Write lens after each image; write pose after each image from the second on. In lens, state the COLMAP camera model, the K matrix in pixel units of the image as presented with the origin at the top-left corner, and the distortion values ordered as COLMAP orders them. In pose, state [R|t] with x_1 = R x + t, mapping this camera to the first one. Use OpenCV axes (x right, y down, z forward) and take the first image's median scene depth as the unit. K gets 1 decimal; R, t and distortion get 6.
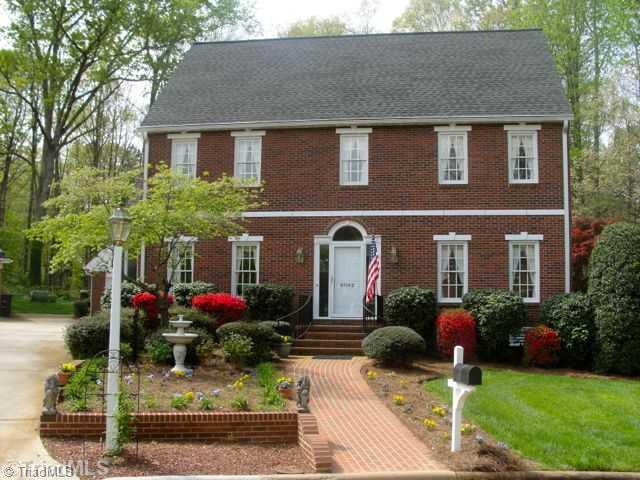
lens RADIAL K [[483.6, 0, 320.0], [0, 483.6, 240.0], [0, 0, 1]] dist [-0.054794, 0.000619]
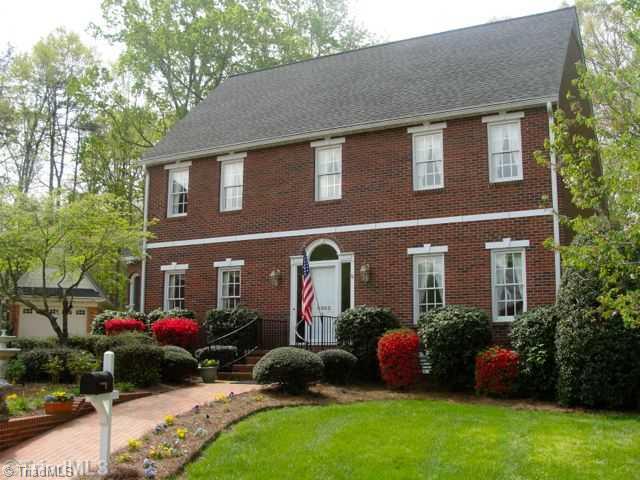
lens RADIAL K [[553.5, 0, 320.0], [0, 553.5, 240.0], [0, 0, 1]] dist [-0.065409, -0.000590]
pose [[0.961128, -0.070496, -0.266953, 0.344737], [0.063544, 0.997379, -0.034602, -0.000427], [0.268692, 0.016294, 0.963088, -0.039071]]
